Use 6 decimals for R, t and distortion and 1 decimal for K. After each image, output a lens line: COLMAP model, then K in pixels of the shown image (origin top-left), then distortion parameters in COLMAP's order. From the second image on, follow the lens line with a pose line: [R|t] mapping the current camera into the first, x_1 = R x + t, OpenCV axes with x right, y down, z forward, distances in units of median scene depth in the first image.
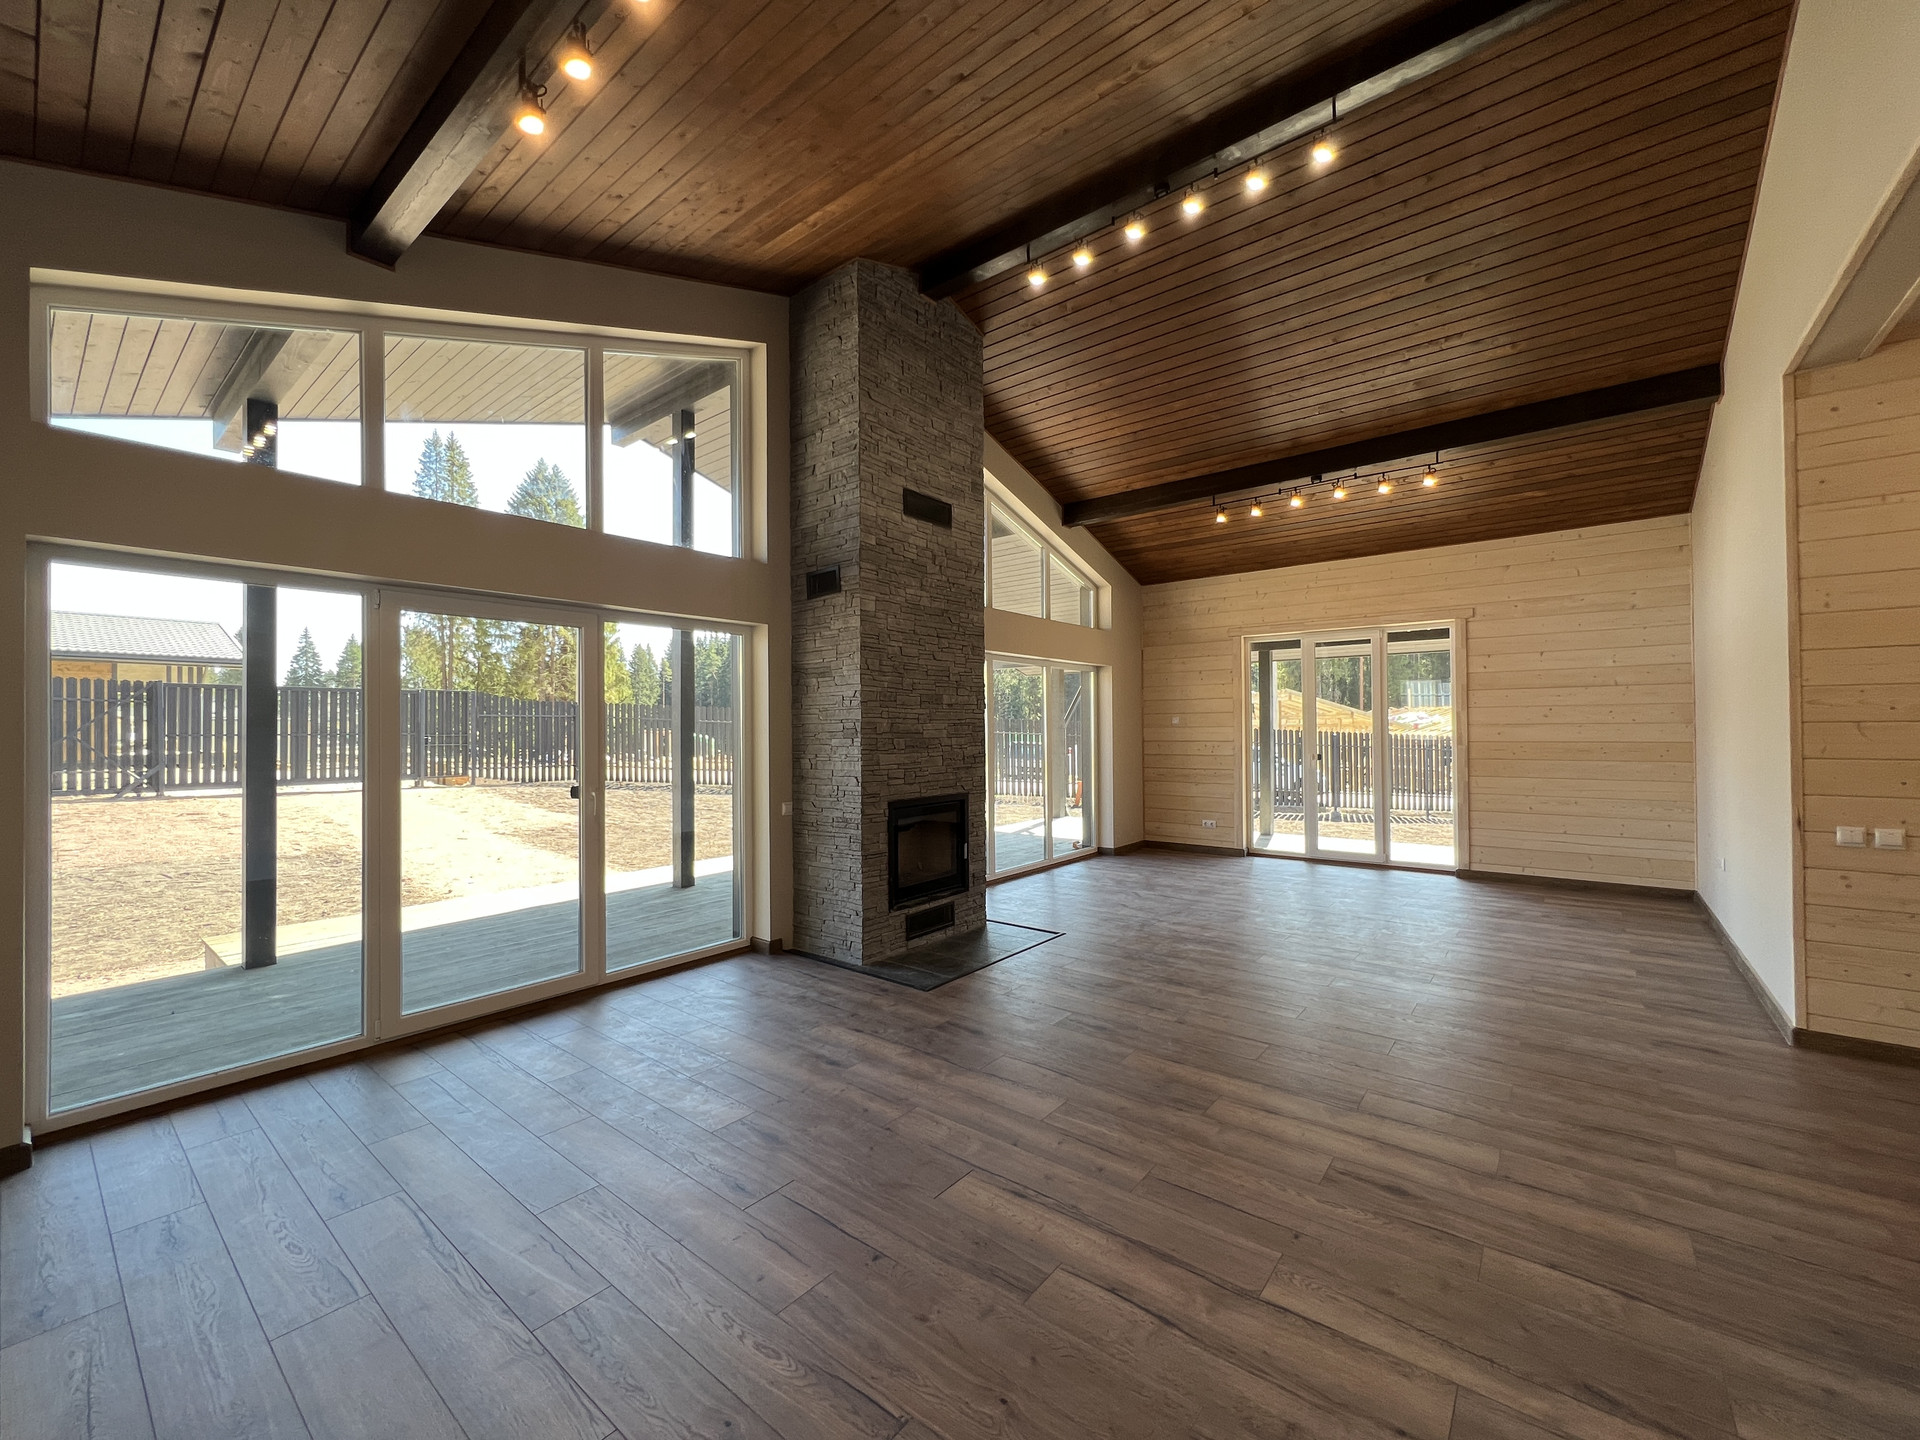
lens RADIAL K [[775.7, 0, 960.0], [0, 775.7, 720.0], [0, 0, 1]] dist [0.021718, 0.000030]
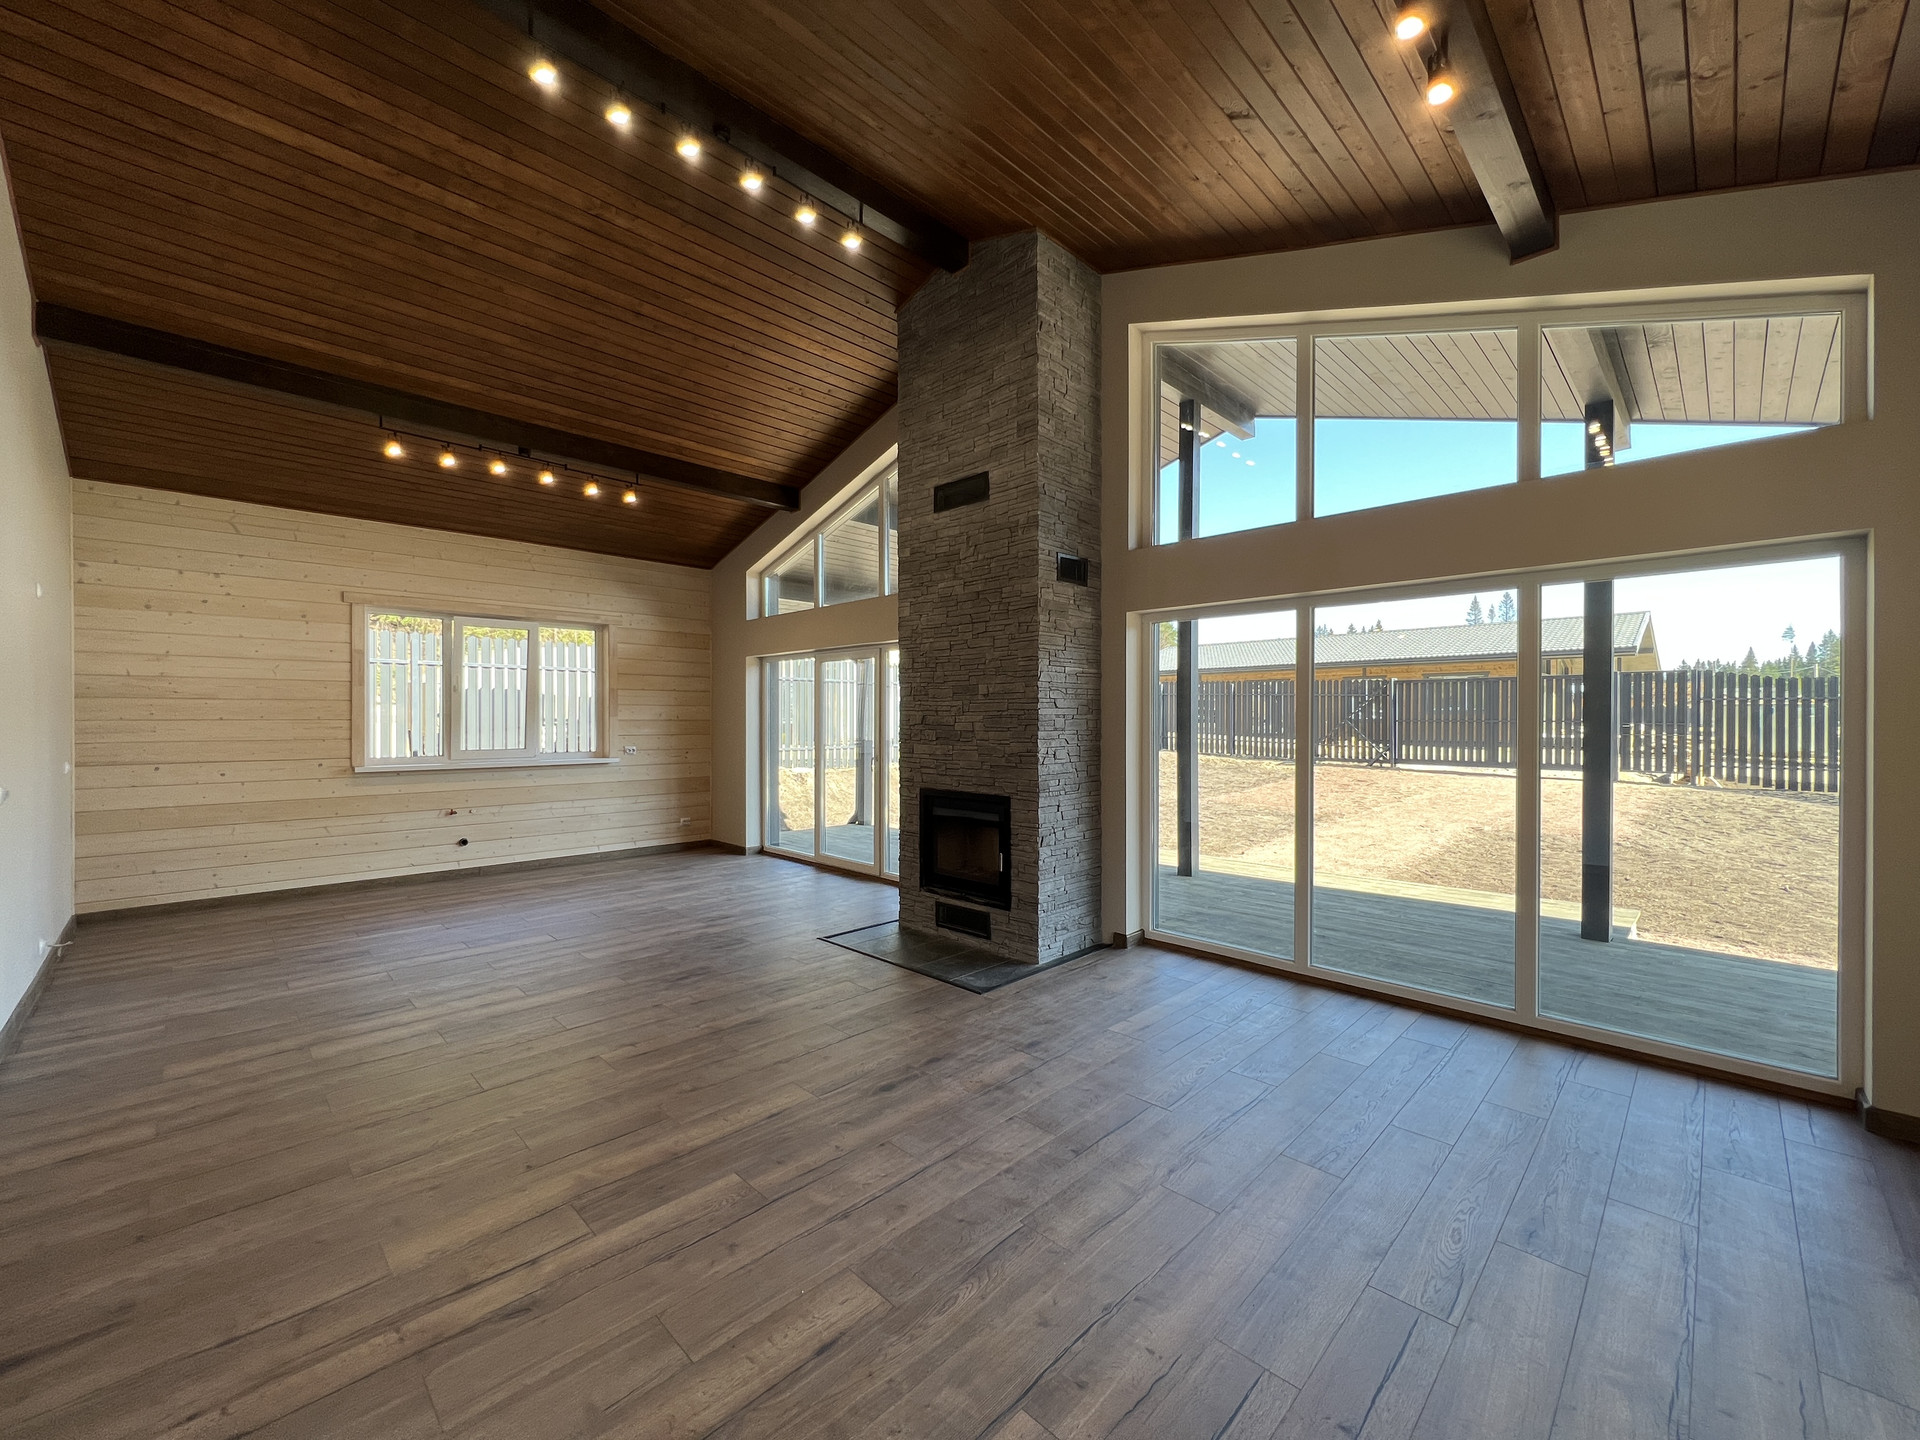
lens RADIAL K [[767.1, 0, 960.0], [0, 767.1, 720.0], [0, 0, 1]] dist [0.000587, 0.000082]
pose [[-0.115664, 0.006246, -0.993269, 0.886210], [0.011593, 0.999921, 0.004938, 0.005240], [0.993221, -0.010944, -0.115727, 1.084063]]
